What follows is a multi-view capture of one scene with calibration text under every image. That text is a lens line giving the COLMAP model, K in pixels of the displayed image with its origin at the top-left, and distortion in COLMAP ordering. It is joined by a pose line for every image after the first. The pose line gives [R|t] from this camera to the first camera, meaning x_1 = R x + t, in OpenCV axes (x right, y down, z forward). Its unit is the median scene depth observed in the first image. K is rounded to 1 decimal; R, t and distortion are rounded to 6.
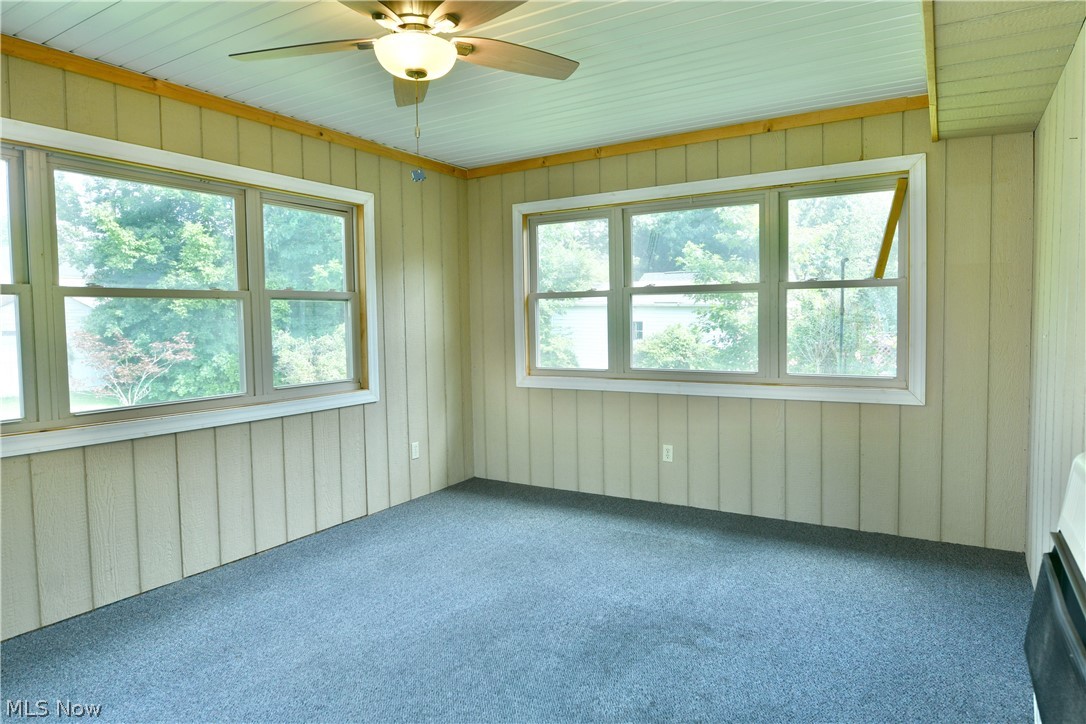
lens RADIAL K [[661.5, 0, 541.6], [0, 661.5, 358.4], [0, 0, 1]] dist [-0.008239, -0.004070]
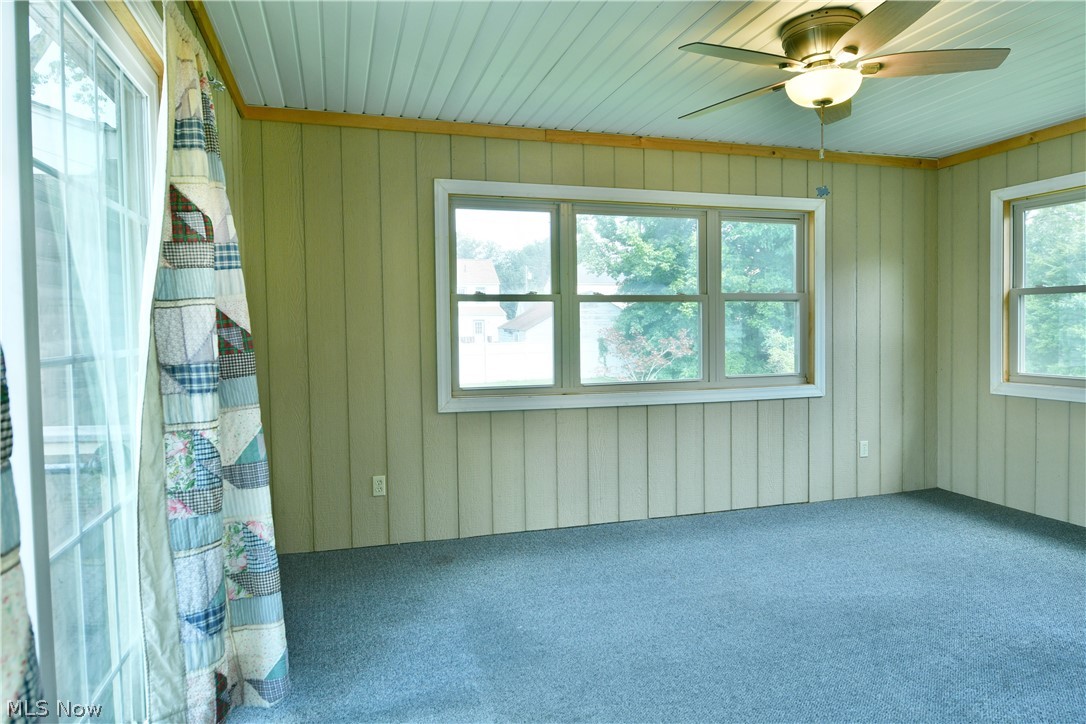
lens RADIAL K [[667.4, 0, 544.8], [0, 667.4, 376.6], [0, 0, 1]] dist [-0.000227, -0.000844]
pose [[0.751883, 0.057729, -0.656764, 0.127852], [-0.039805, 0.998317, 0.042181, 0.007251], [0.658094, -0.005573, 0.752915, -0.103373]]
